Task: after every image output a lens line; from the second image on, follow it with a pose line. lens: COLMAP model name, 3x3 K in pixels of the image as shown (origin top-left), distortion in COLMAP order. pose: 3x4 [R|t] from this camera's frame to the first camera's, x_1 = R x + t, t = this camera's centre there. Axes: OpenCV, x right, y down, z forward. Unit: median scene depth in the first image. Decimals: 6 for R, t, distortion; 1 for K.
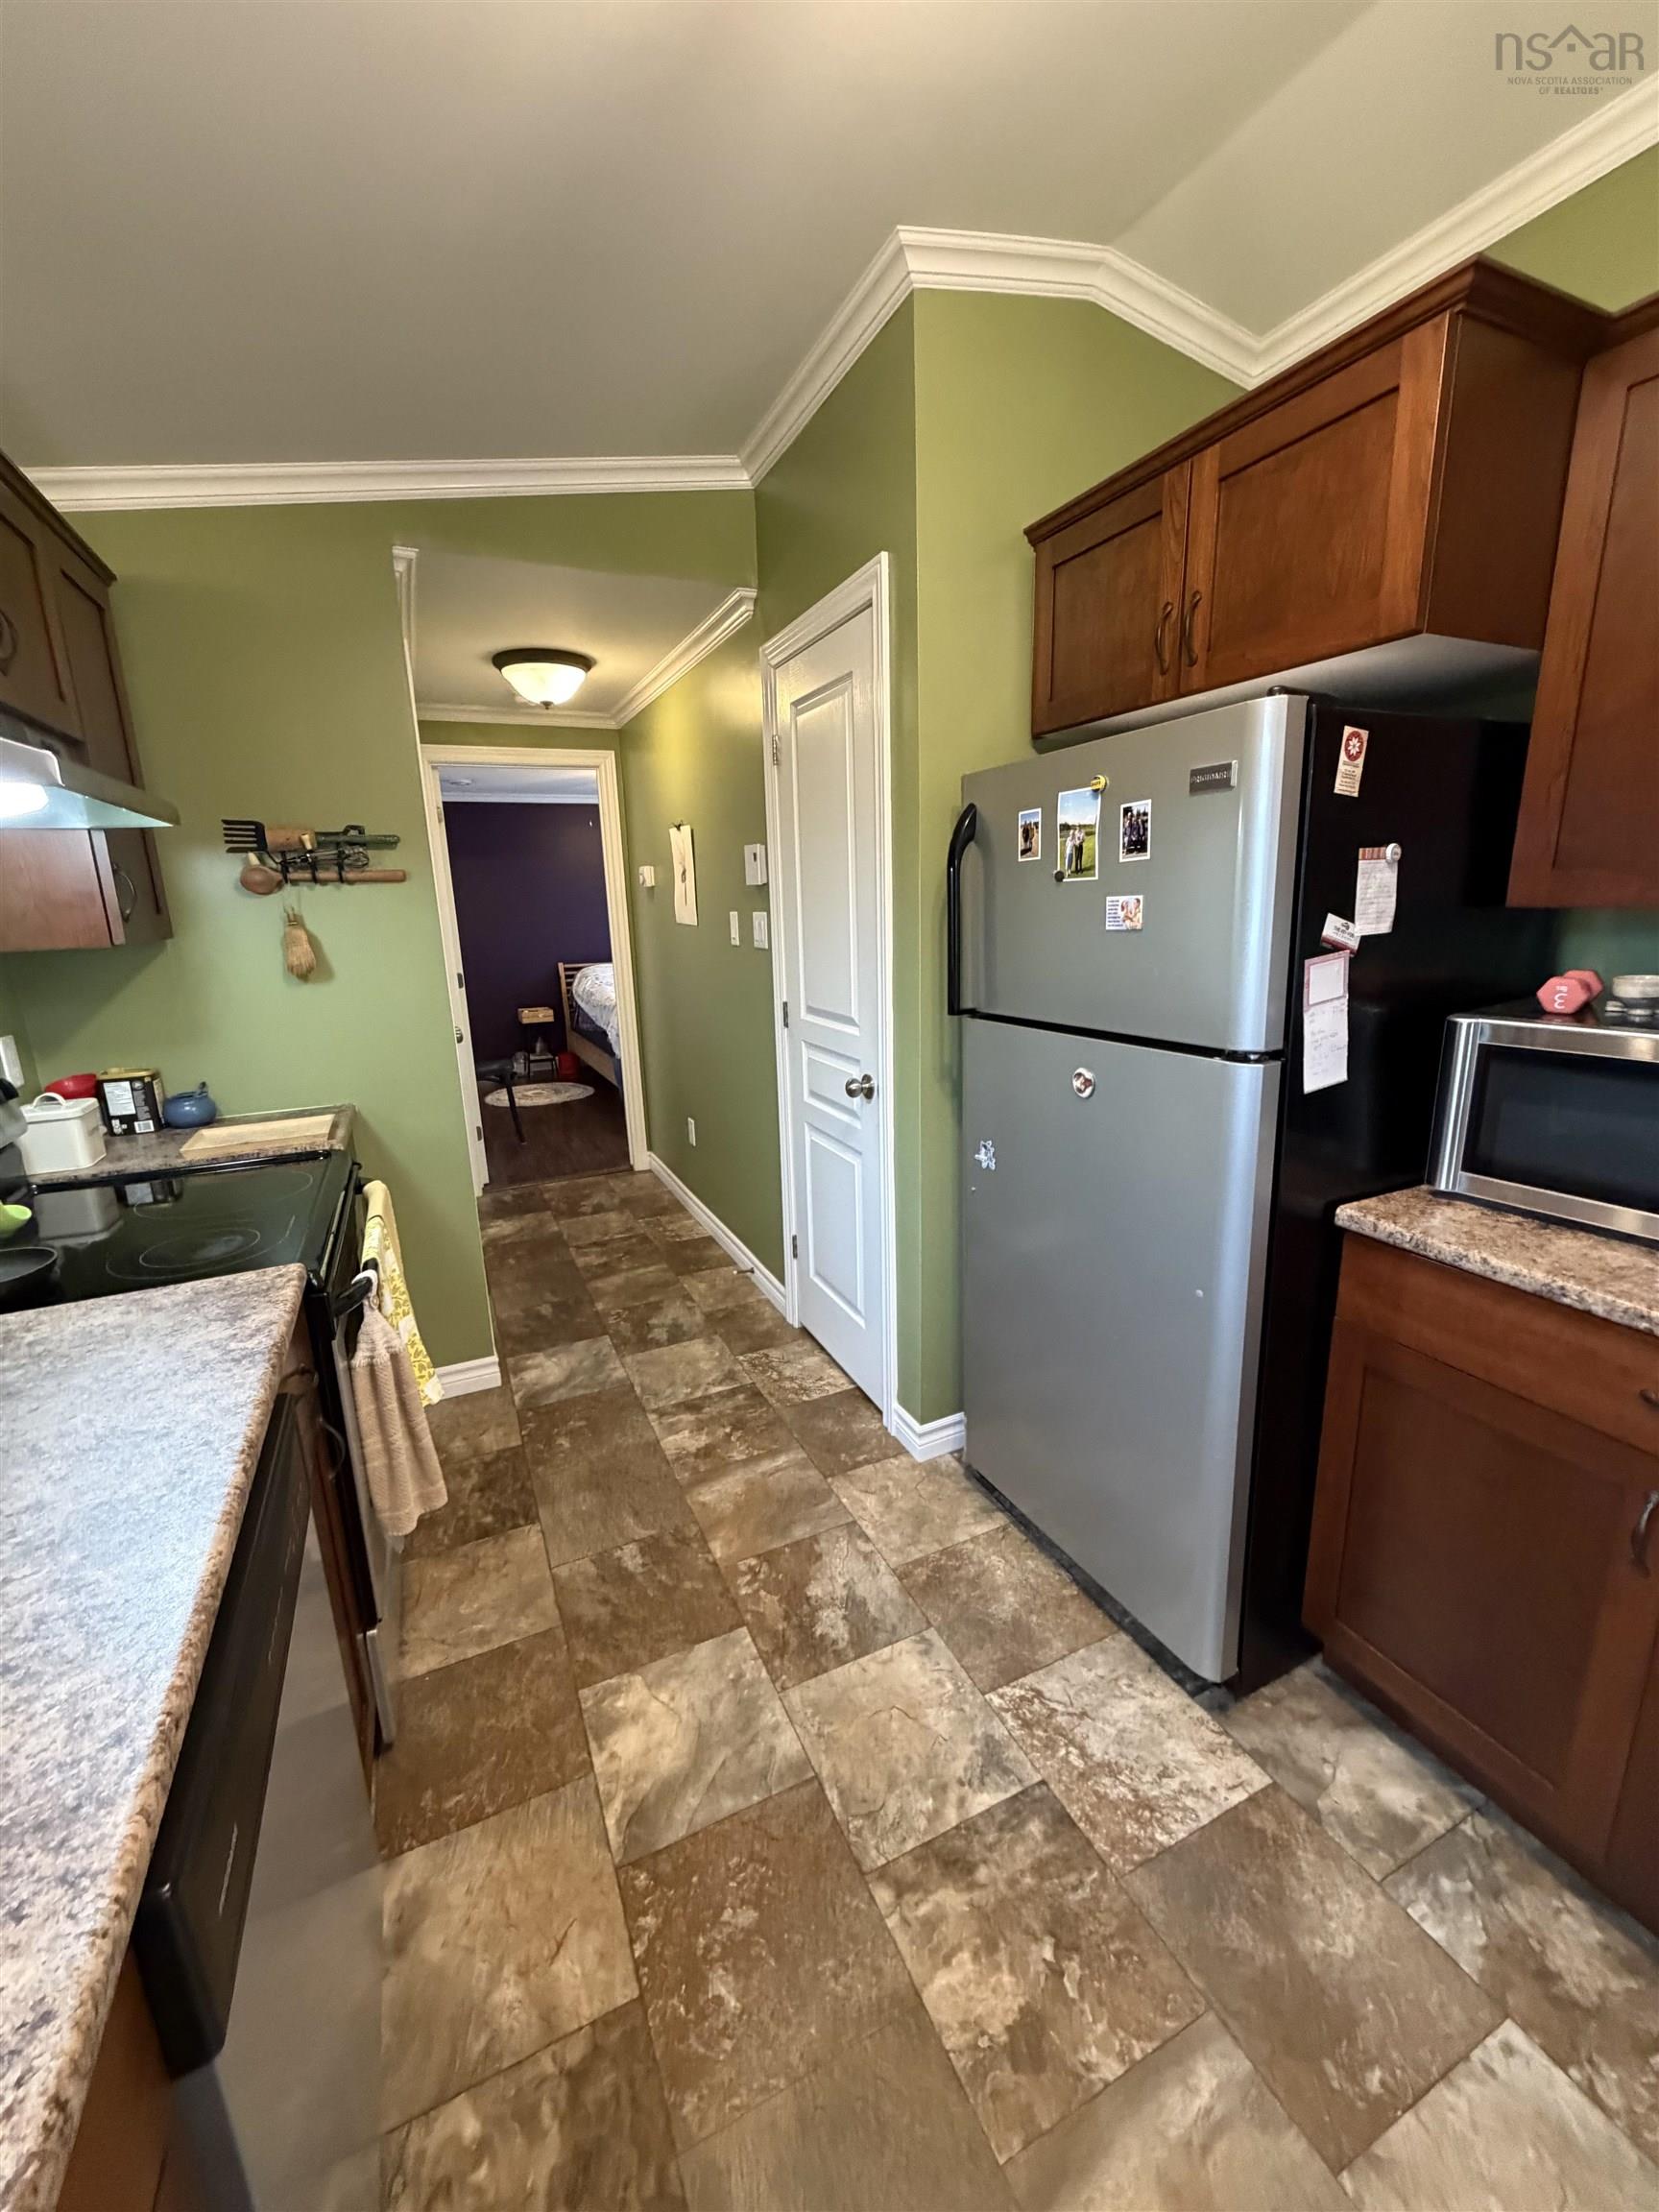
lens RADIAL K [[878.4, 0, 827.3], [0, 878.4, 1100.0], [0, 0, 1]] dist [-0.000635, -0.000278]
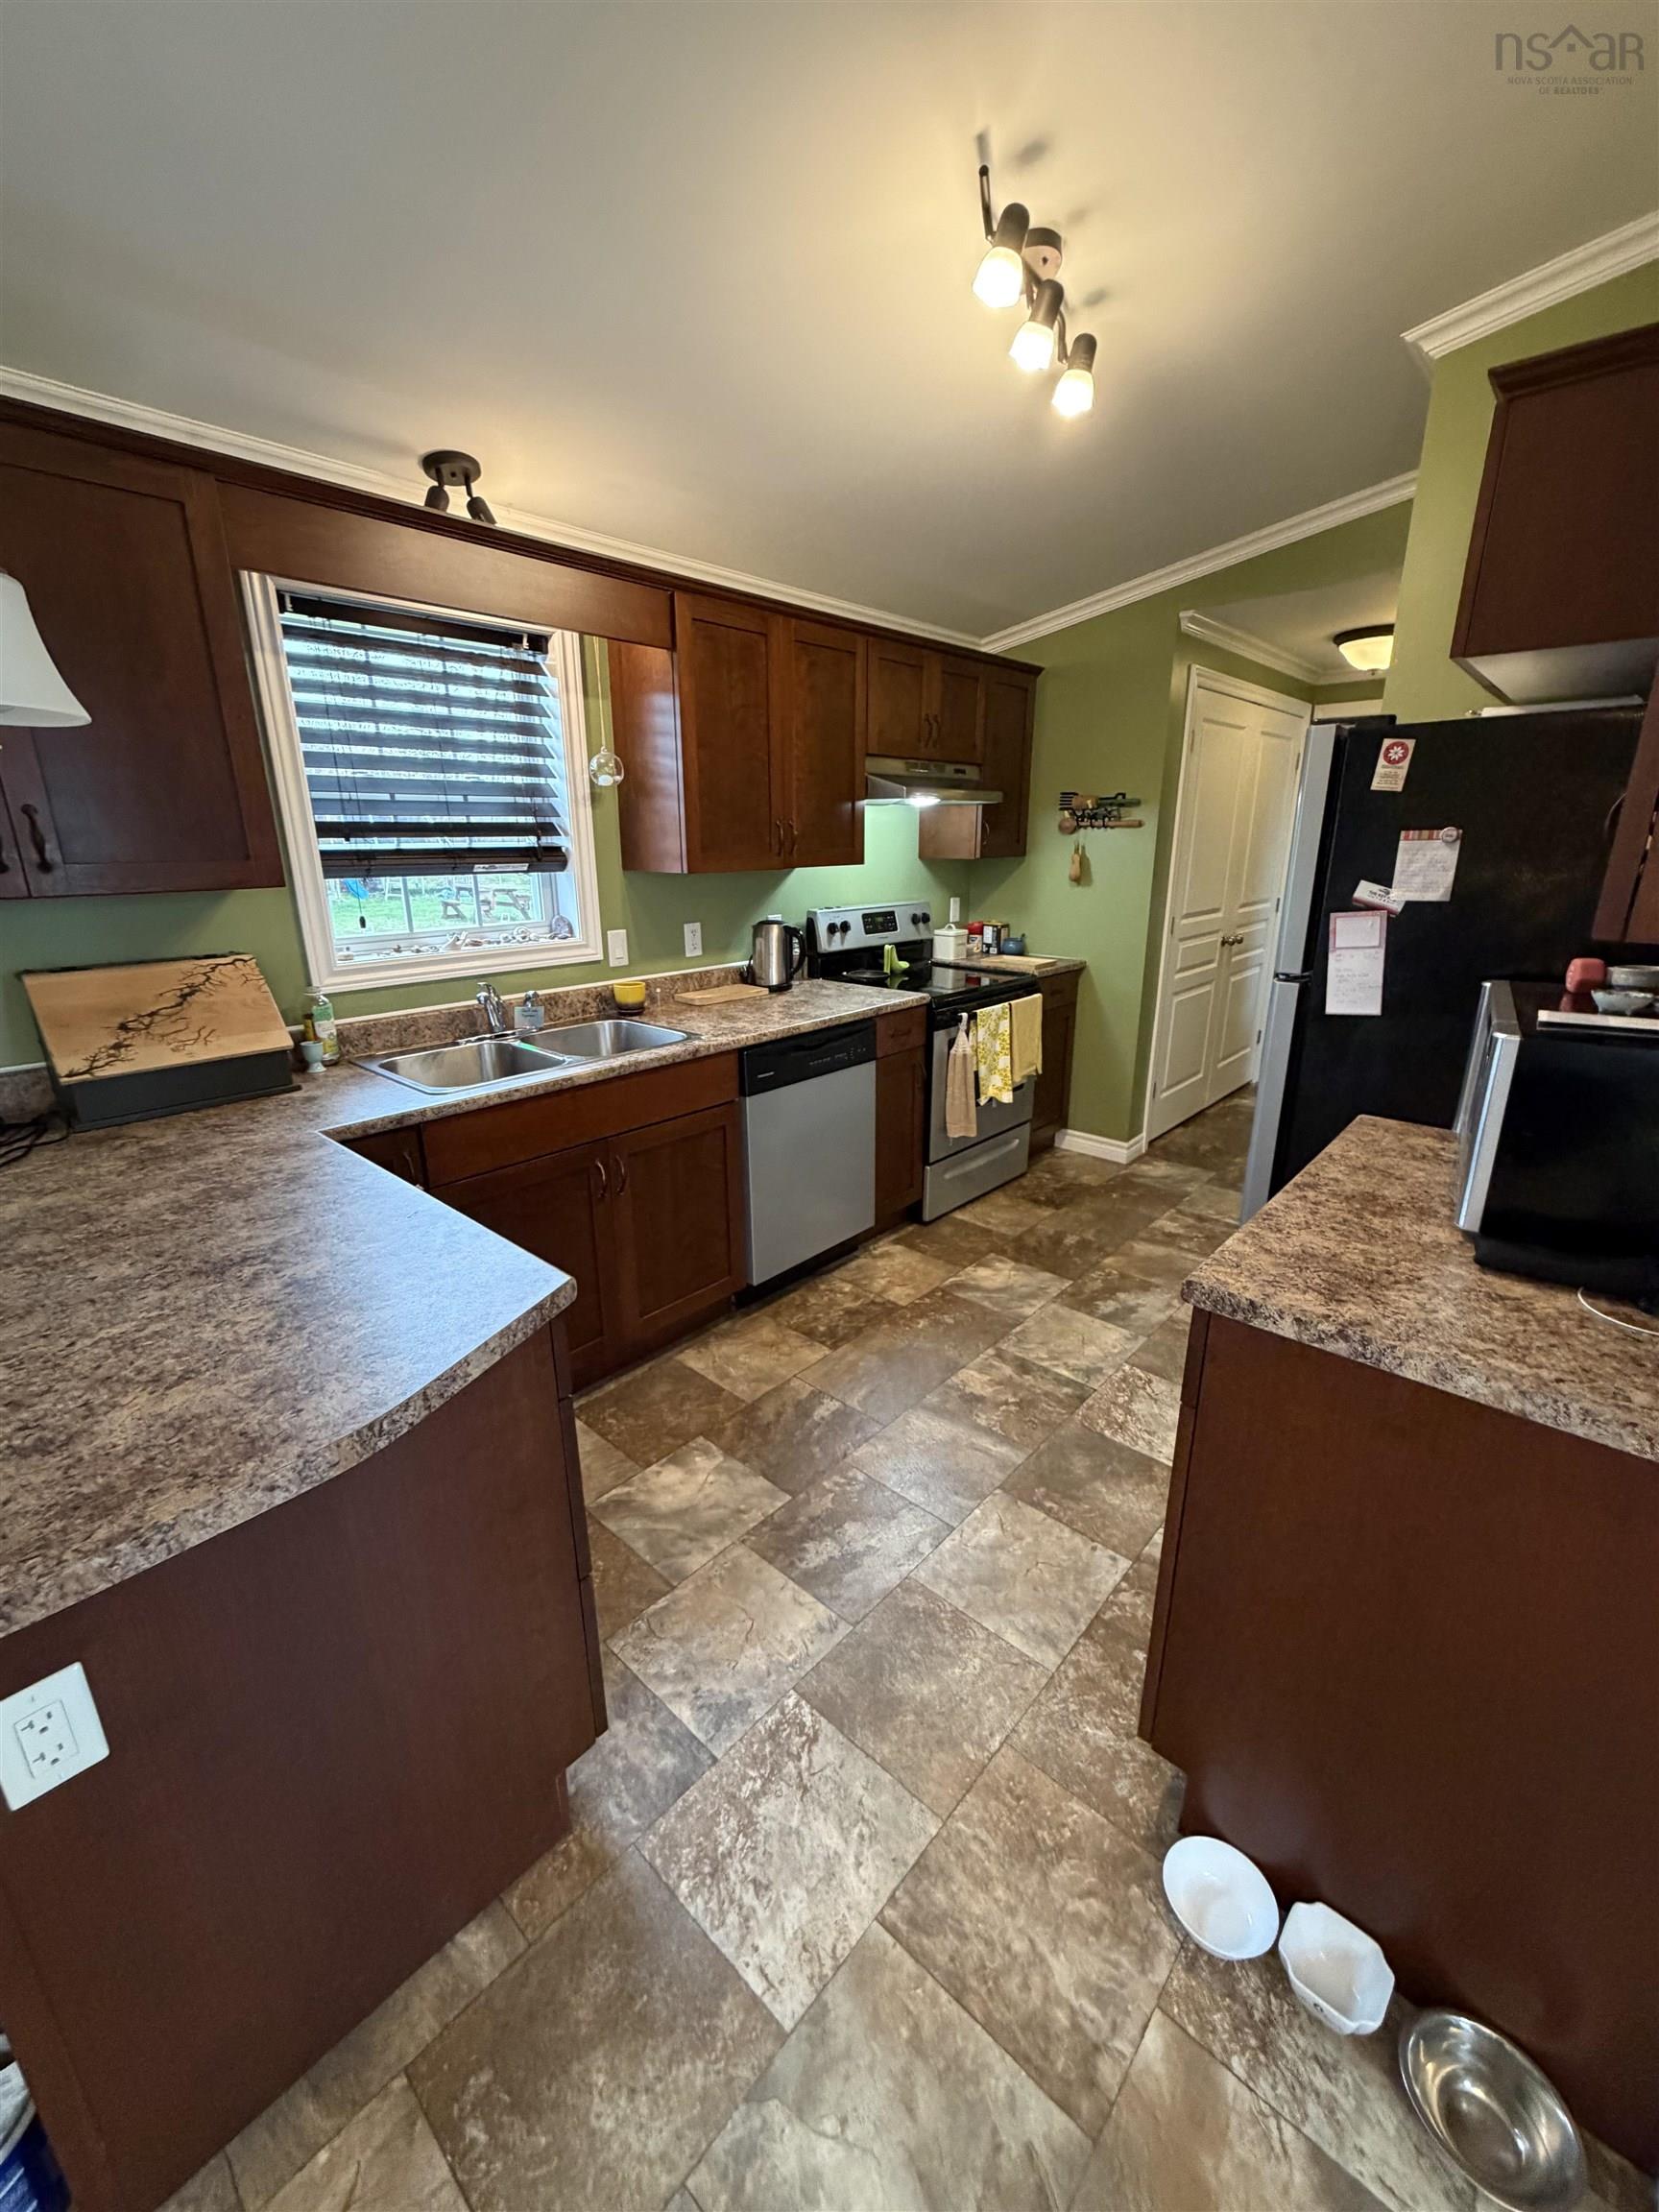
lens RADIAL K [[880.4, 0, 829.1], [0, 880.4, 1098.9], [0, 0, 1]] dist [0.000756, 0.000177]
pose [[0.386270, 0.290297, -0.875513, 1.123629], [-0.215233, 0.951347, 0.220482, -0.012591], [0.896923, 0.103274, 0.429958, -0.197596]]
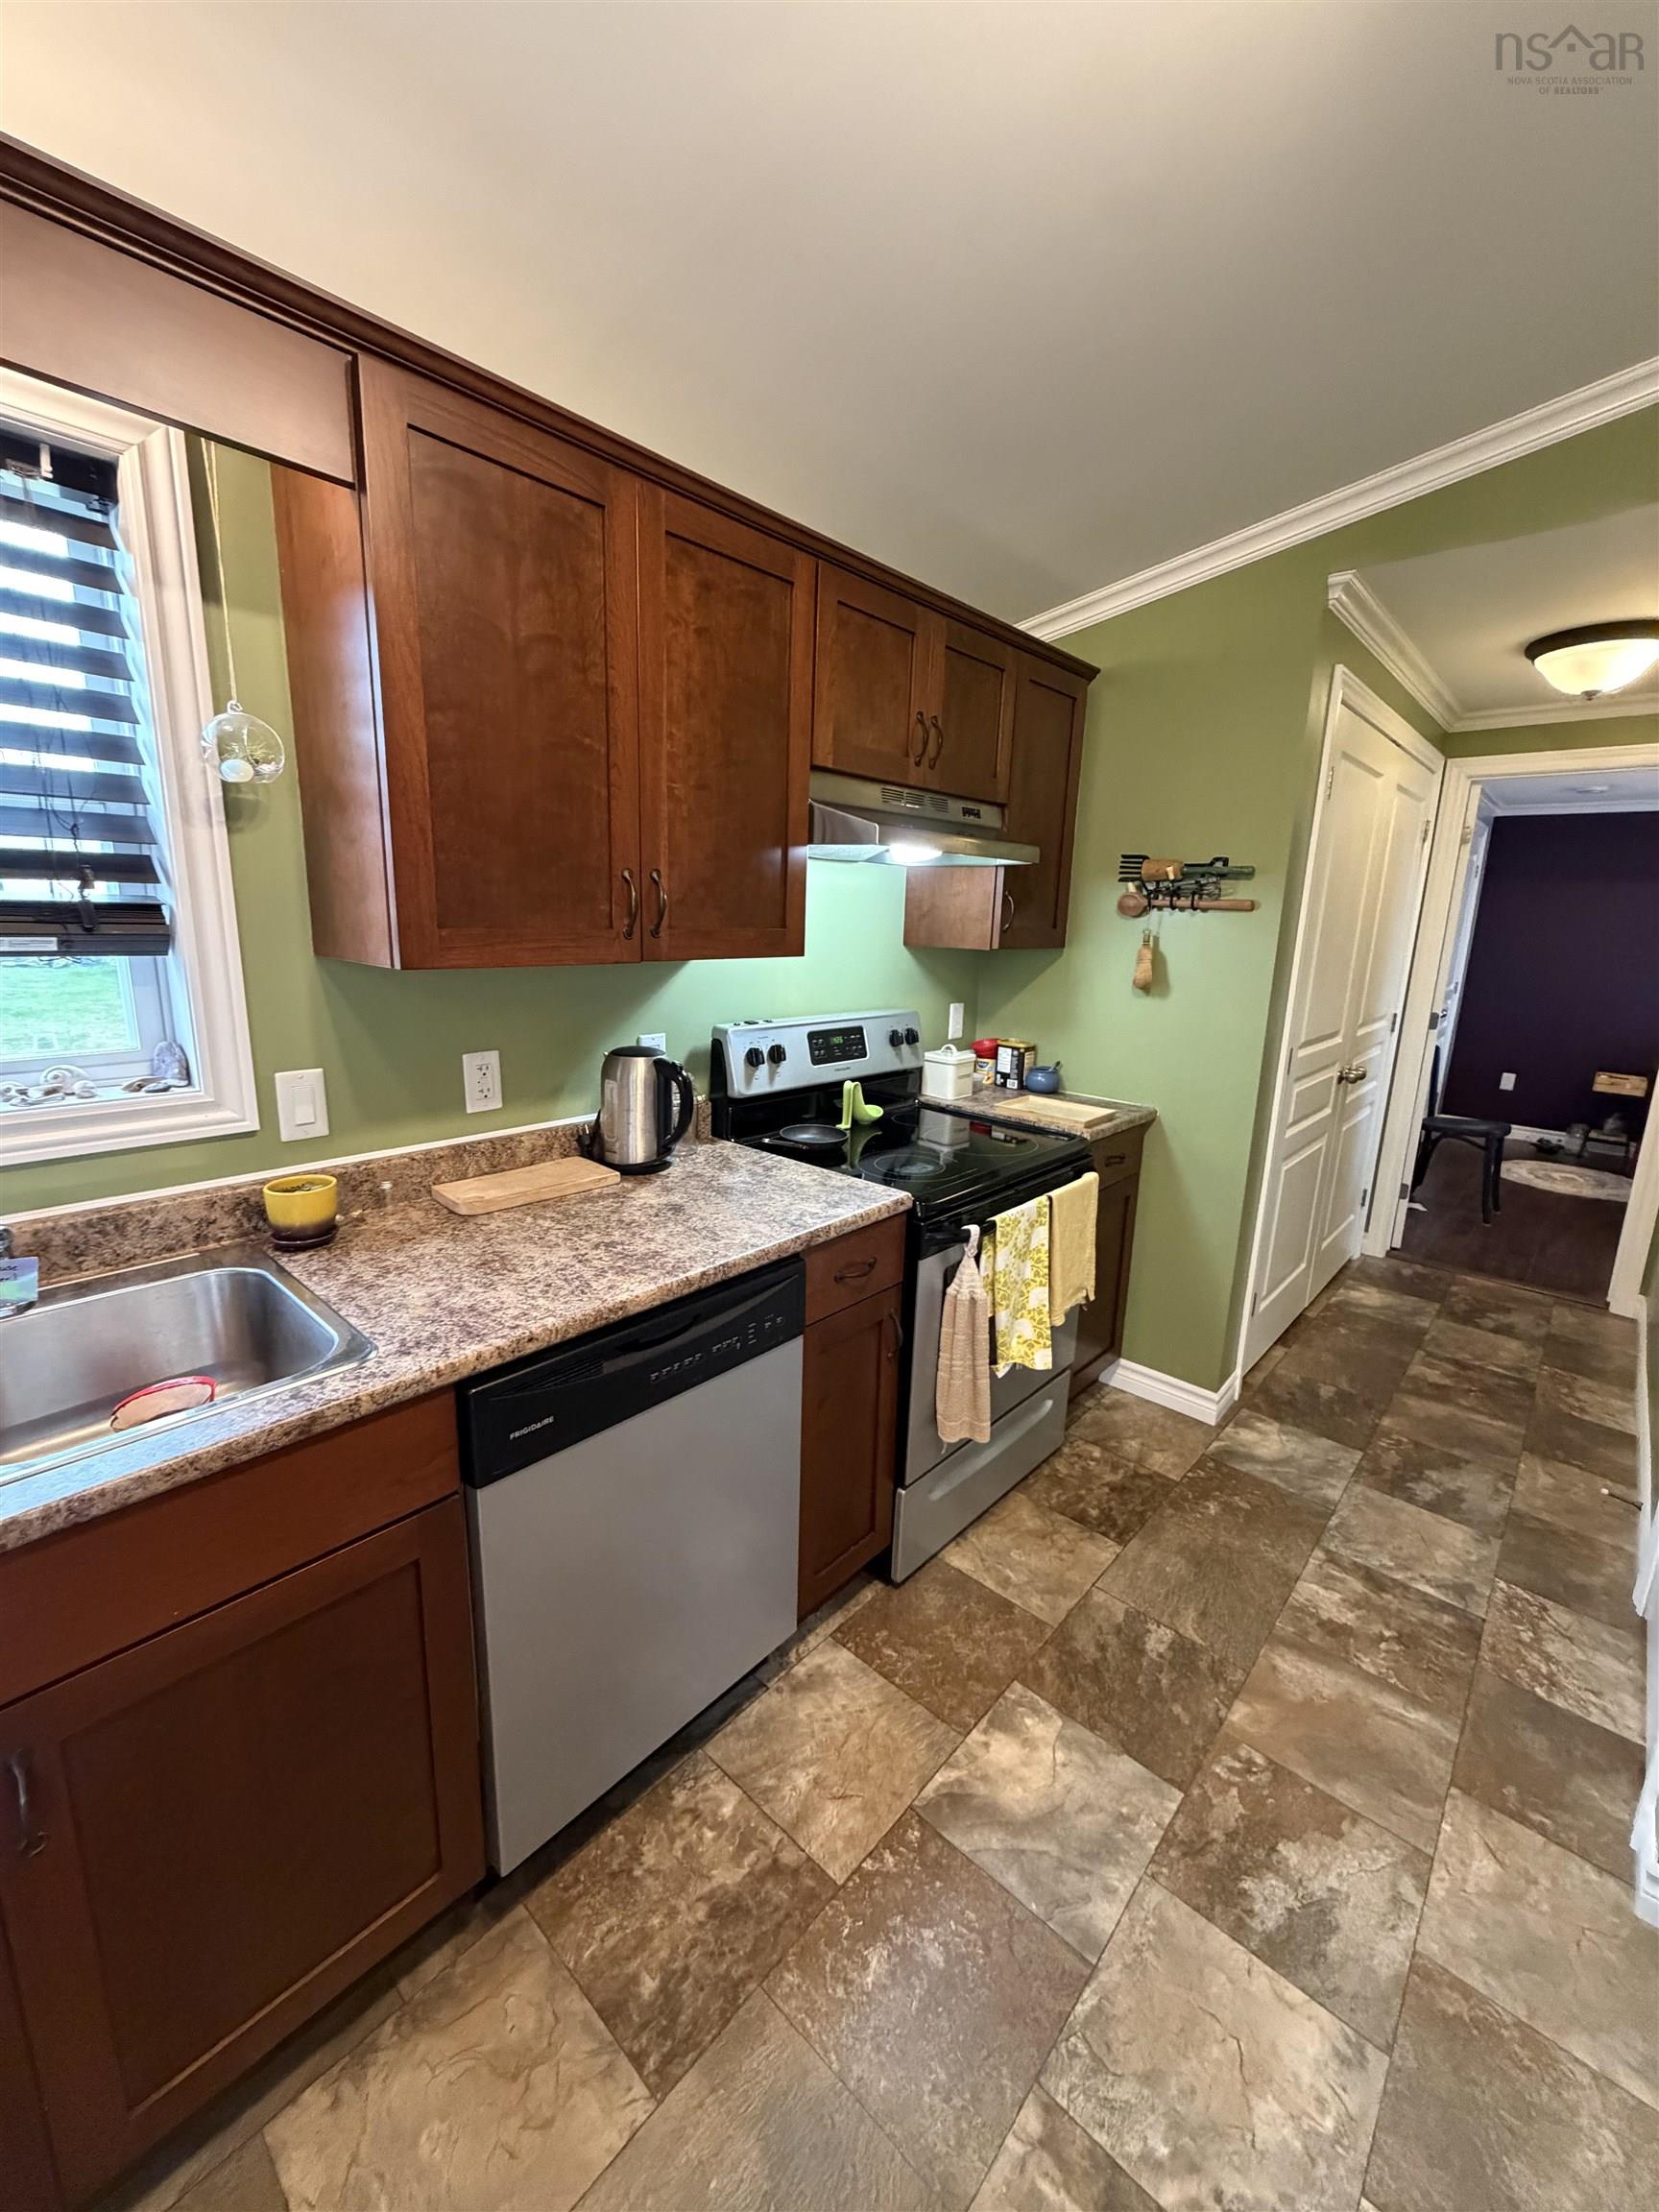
lens RADIAL K [[880.4, 0, 829.1], [0, 880.4, 1098.9], [0, 0, 1]] dist [0.000756, 0.000177]
pose [[0.388360, 0.233262, -0.891496, 0.380392], [-0.249726, 0.957871, 0.141842, -0.082994], [0.887025, 0.167544, 0.430250, 0.215192]]
